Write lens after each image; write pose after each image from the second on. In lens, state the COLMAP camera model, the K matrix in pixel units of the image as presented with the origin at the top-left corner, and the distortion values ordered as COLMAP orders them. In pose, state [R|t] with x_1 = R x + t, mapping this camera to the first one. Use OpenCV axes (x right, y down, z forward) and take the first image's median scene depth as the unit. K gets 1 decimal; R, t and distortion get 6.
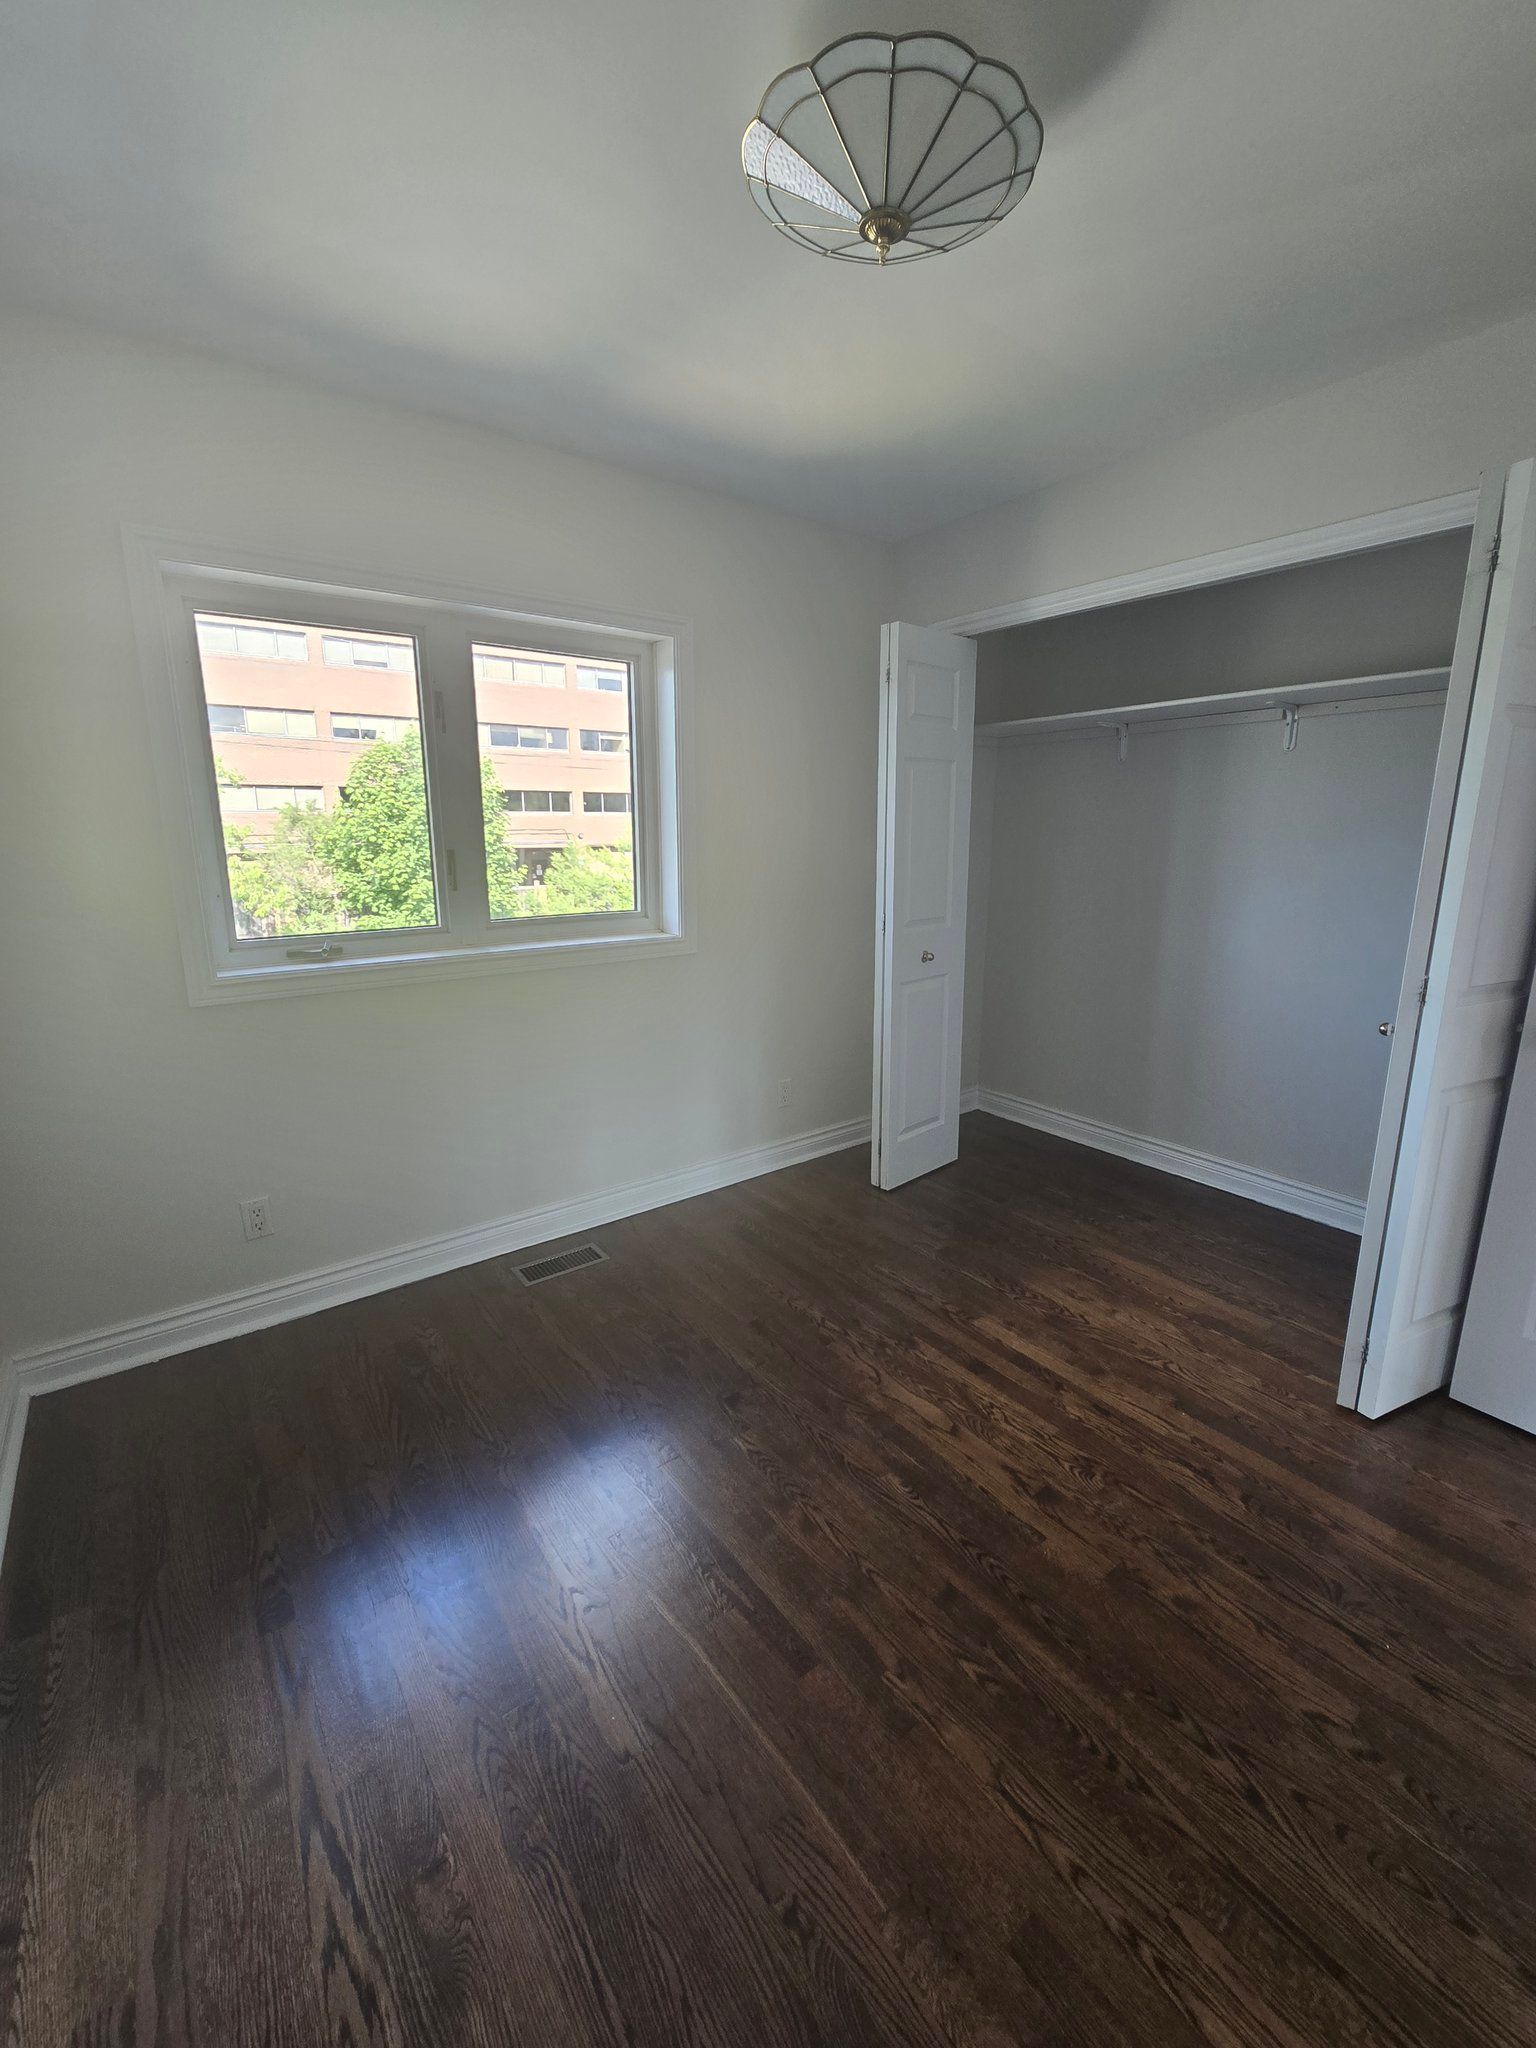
lens RADIAL K [[834.4, 0, 773.7], [0, 834.4, 1013.0], [0, 0, 1]] dist [0.002025, -0.000746]
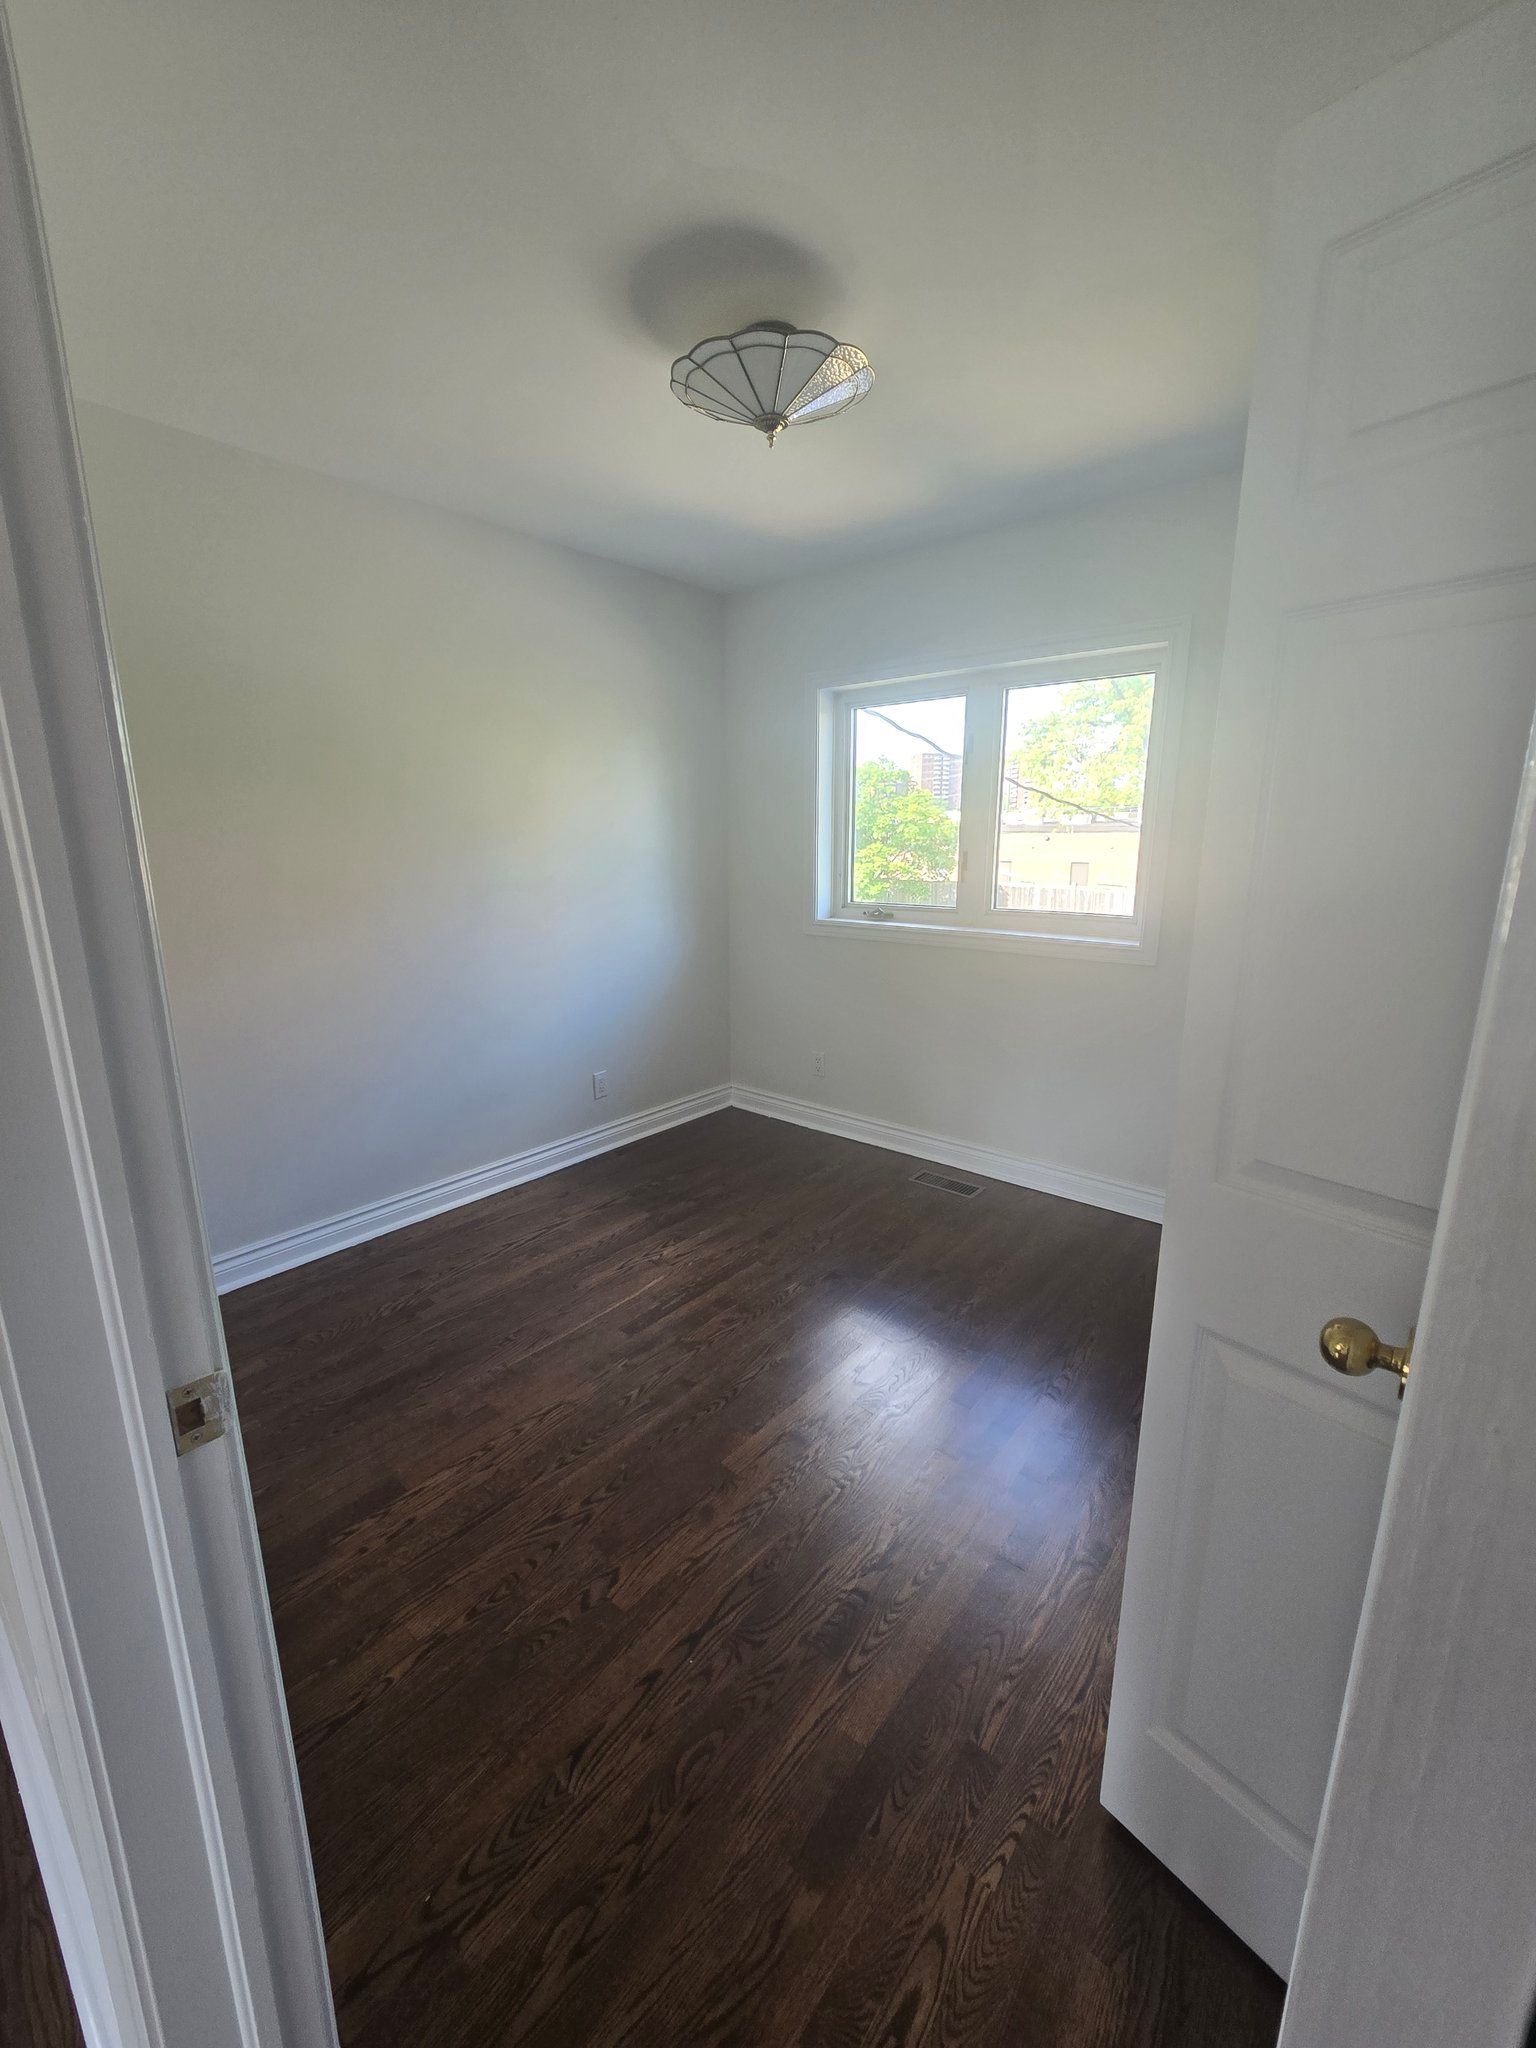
lens RADIAL K [[834.4, 0, 758.3], [0, 834.4, 1015.0], [0, 0, 1]] dist [0.002025, -0.000746]
pose [[0.219528, 0.209154, -0.952923, 1.699545], [-0.203957, 0.965006, 0.164820, -0.188710], [0.954049, 0.158172, 0.254504, 0.769518]]
